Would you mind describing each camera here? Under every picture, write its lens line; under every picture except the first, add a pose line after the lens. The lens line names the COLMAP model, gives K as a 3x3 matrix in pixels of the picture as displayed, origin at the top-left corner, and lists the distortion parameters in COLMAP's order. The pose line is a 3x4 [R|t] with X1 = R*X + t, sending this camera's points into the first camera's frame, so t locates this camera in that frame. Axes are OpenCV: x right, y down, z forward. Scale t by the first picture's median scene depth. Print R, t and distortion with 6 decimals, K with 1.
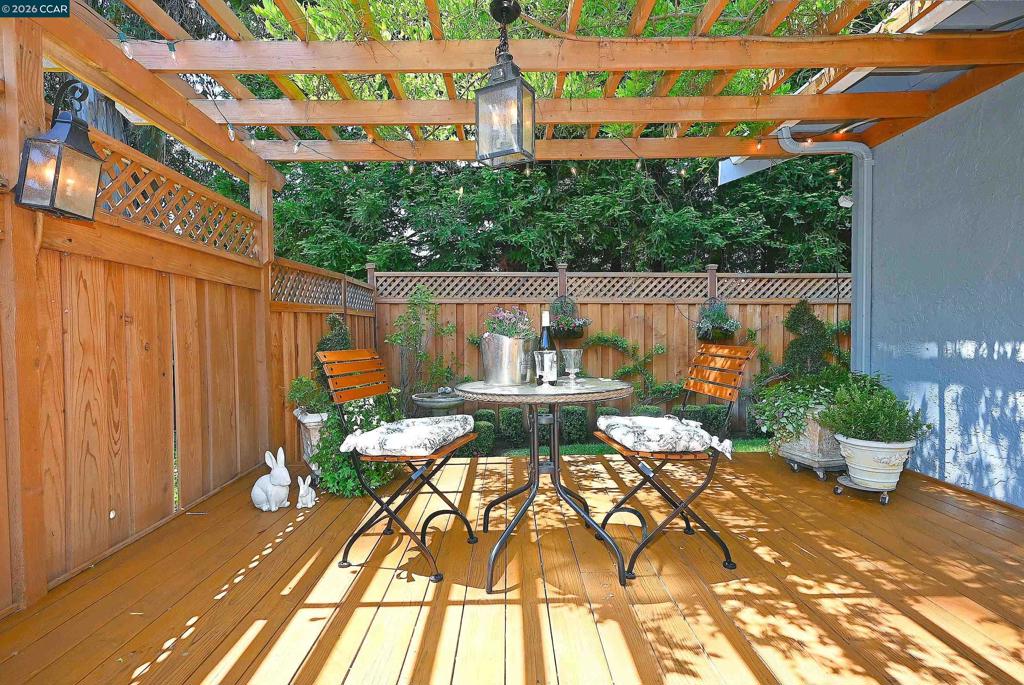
lens RADIAL K [[505.0, 0, 512.0], [0, 505.0, 342.5], [0, 0, 1]] dist [0.001202, 0.000646]
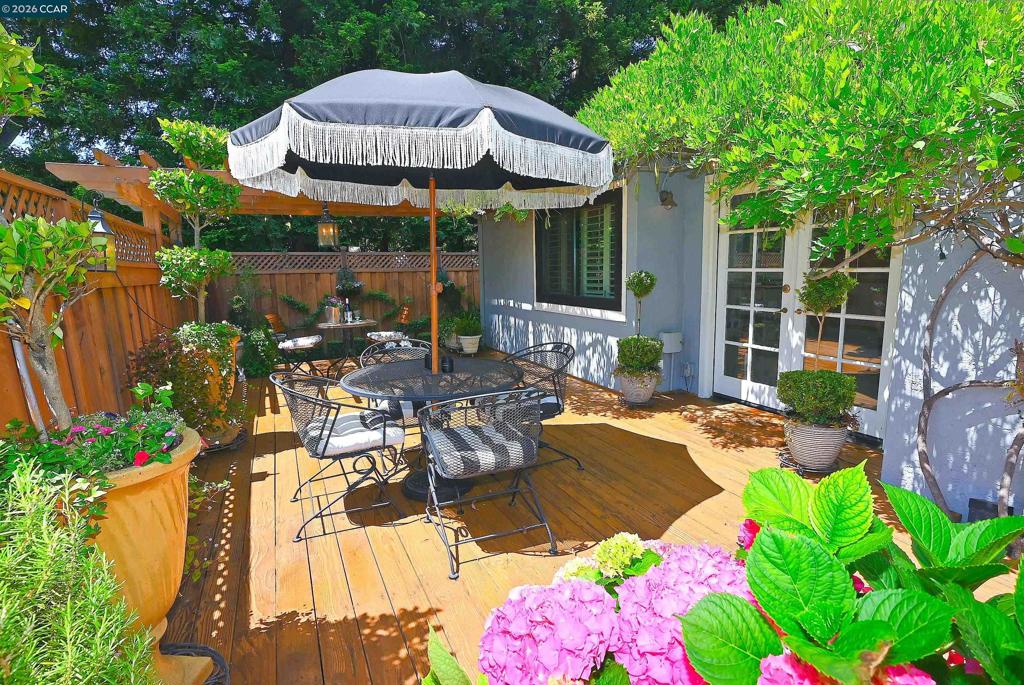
lens RADIAL K [[505.0, 0, 512.0], [0, 505.0, 342.5], [0, 0, 1]] dist [0.001202, 0.000646]
pose [[0.908557, -0.073987, 0.411158, -0.087867], [0.024883, 0.992029, 0.123529, -0.043675], [-0.417020, -0.102002, 0.903156, -0.635701]]
